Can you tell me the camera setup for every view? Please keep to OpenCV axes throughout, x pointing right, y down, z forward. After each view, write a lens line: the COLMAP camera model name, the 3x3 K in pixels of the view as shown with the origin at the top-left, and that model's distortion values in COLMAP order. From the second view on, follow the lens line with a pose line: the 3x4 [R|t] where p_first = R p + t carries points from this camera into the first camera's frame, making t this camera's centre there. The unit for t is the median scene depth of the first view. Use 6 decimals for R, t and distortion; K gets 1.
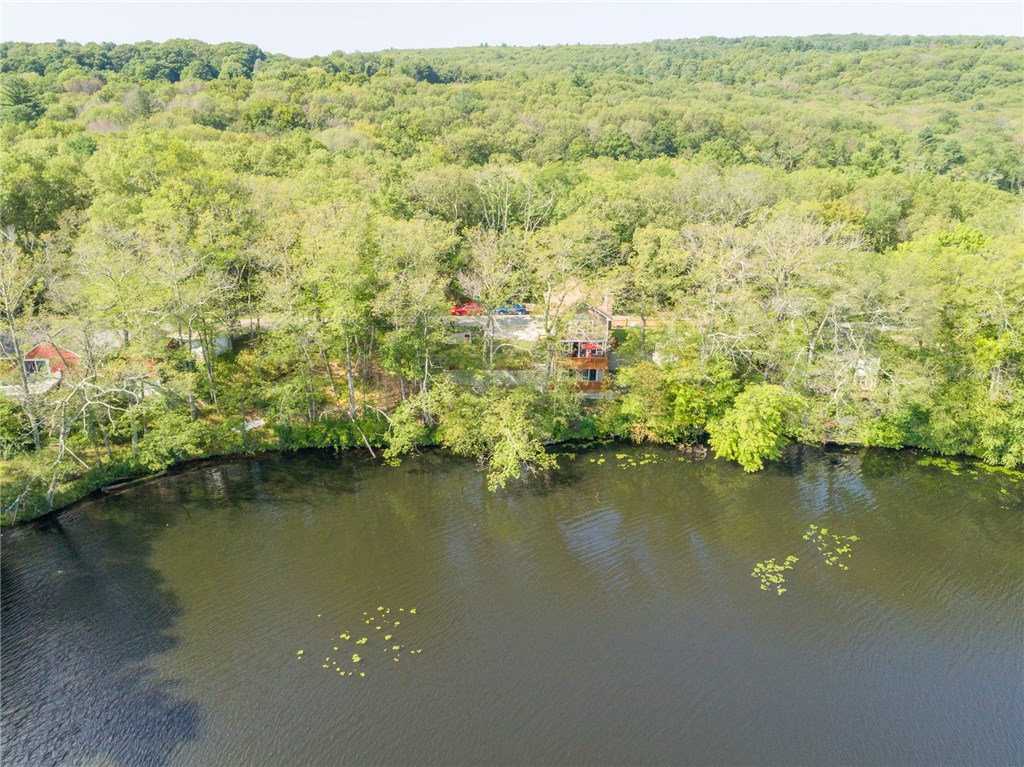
lens RADIAL K [[819.5, 0, 512.0], [0, 819.5, 383.5], [0, 0, 1]] dist [-0.007483, 0.002562]
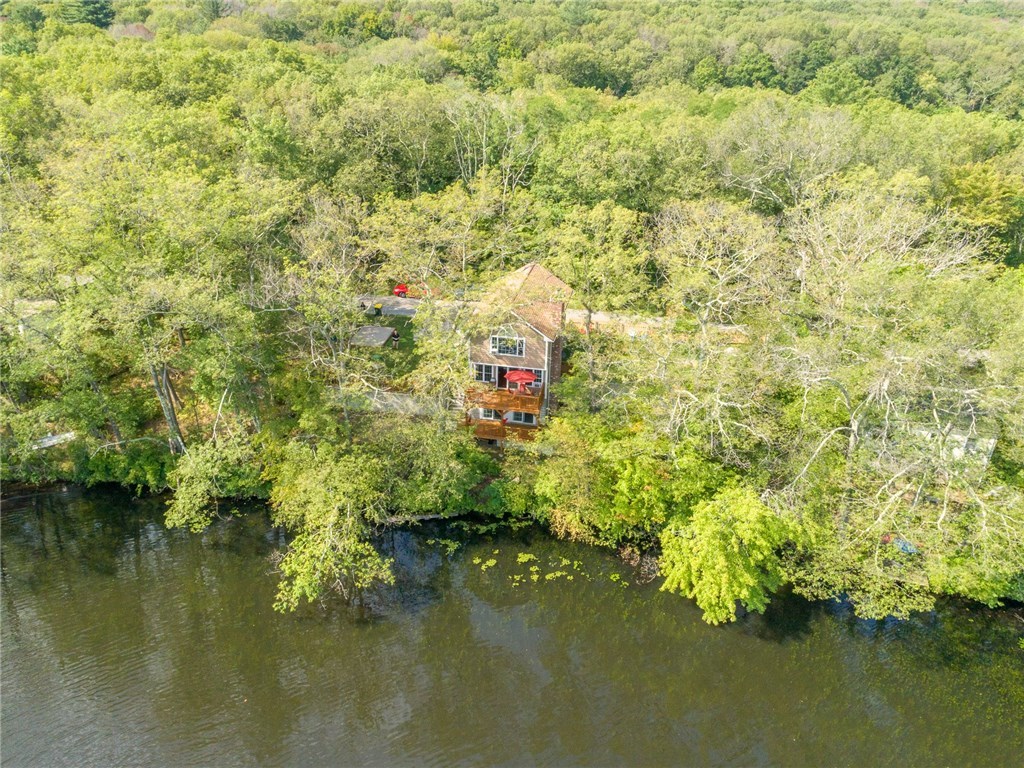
lens RADIAL K [[819.5, 0, 512.0], [0, 819.5, 384.0], [0, 0, 1]] dist [-0.007483, 0.002562]
pose [[0.976905, 0.101550, -0.188001, 0.080697], [-0.084313, 0.991654, 0.097534, -0.038714], [0.196336, -0.079431, 0.977314, 0.129534]]
